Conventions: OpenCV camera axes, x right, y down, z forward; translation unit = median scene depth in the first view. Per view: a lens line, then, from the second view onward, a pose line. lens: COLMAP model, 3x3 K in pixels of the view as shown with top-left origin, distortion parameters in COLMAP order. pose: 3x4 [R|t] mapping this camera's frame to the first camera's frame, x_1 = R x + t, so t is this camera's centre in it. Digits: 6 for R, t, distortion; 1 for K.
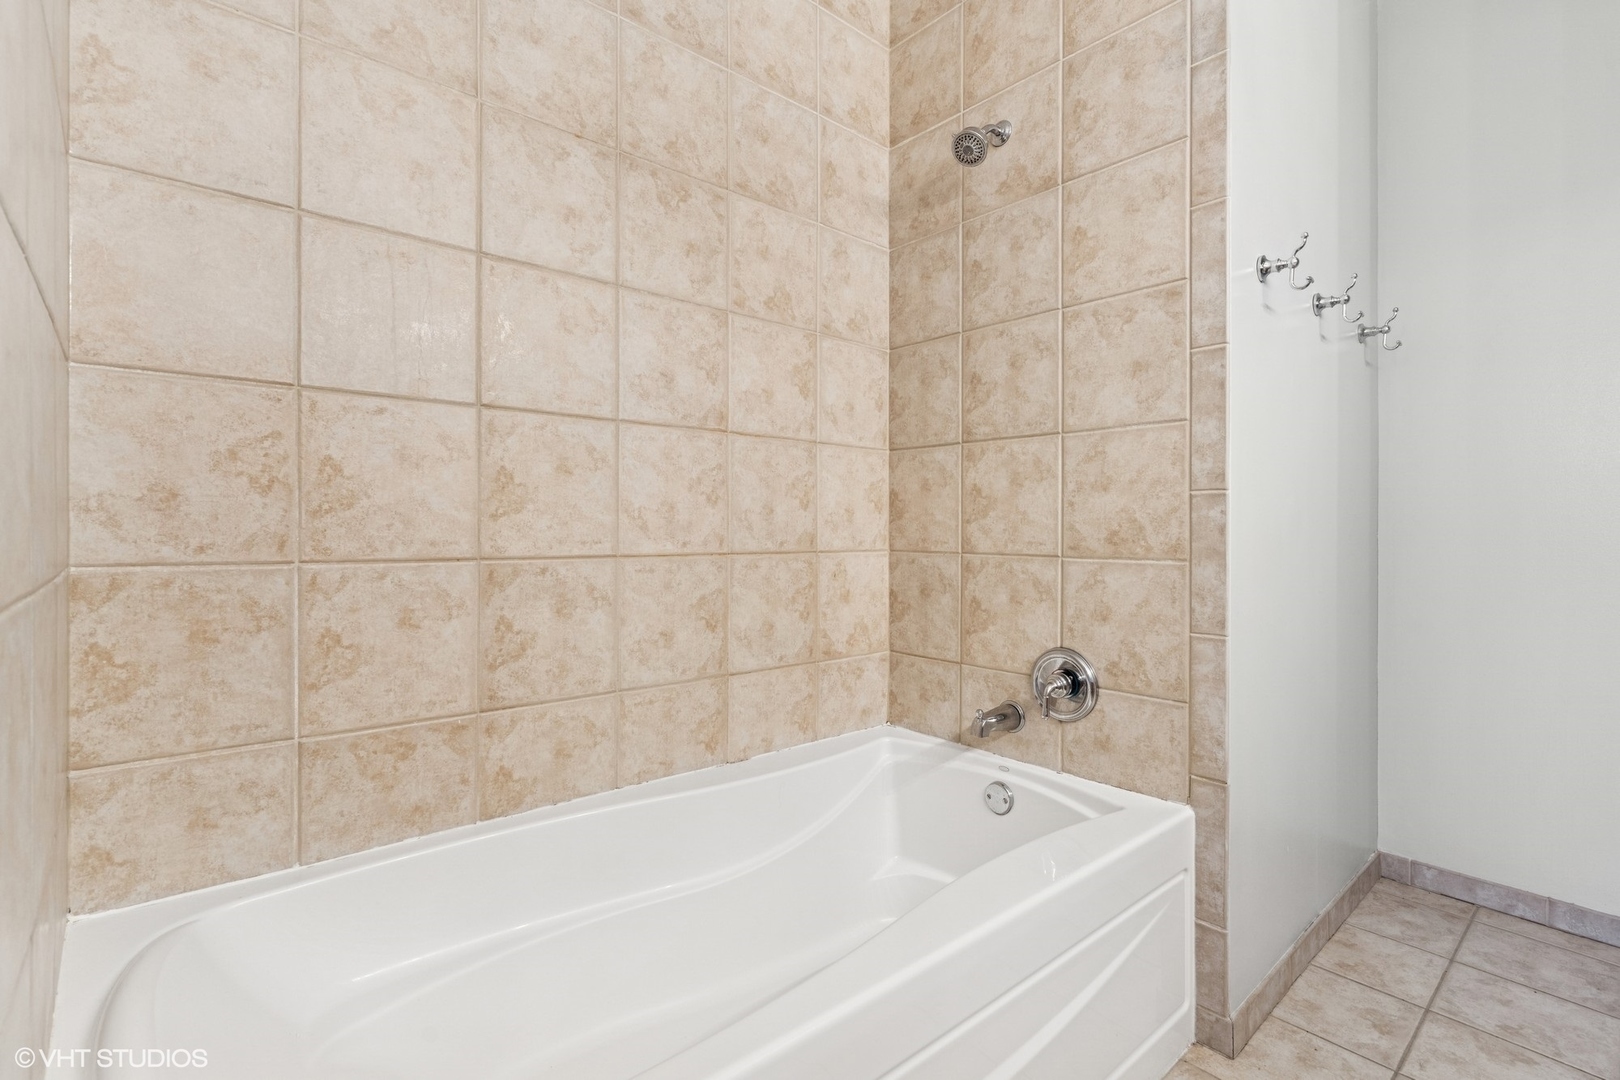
lens RADIAL K [[750.6, 0, 809.7], [0, 750.6, 532.3], [0, 0, 1]] dist [-0.000061, -0.001298]
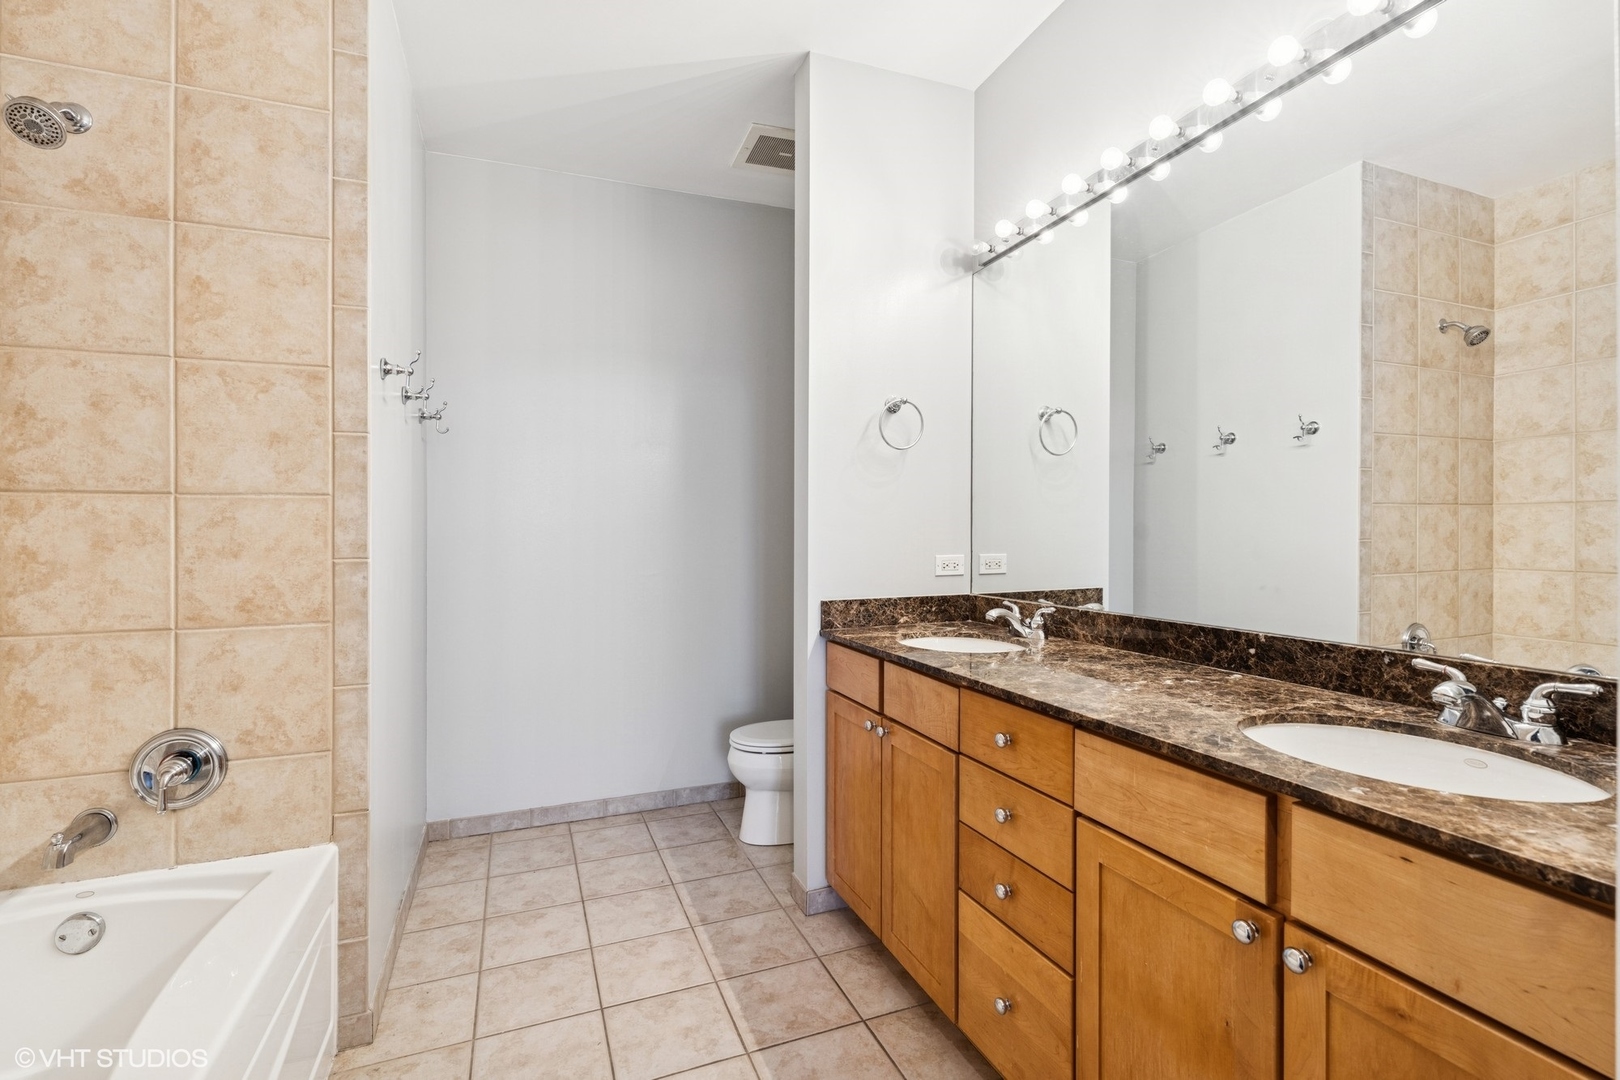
lens RADIAL K [[750.6, 0, 810.8], [0, 750.6, 528.3], [0, 0, 1]] dist [-0.000061, -0.001298]
pose [[0.308902, -0.009593, 0.951046, -0.306580], [0.006629, 0.999947, 0.007933, -0.097558], [-0.951071, 0.003854, 0.308949, -0.012956]]
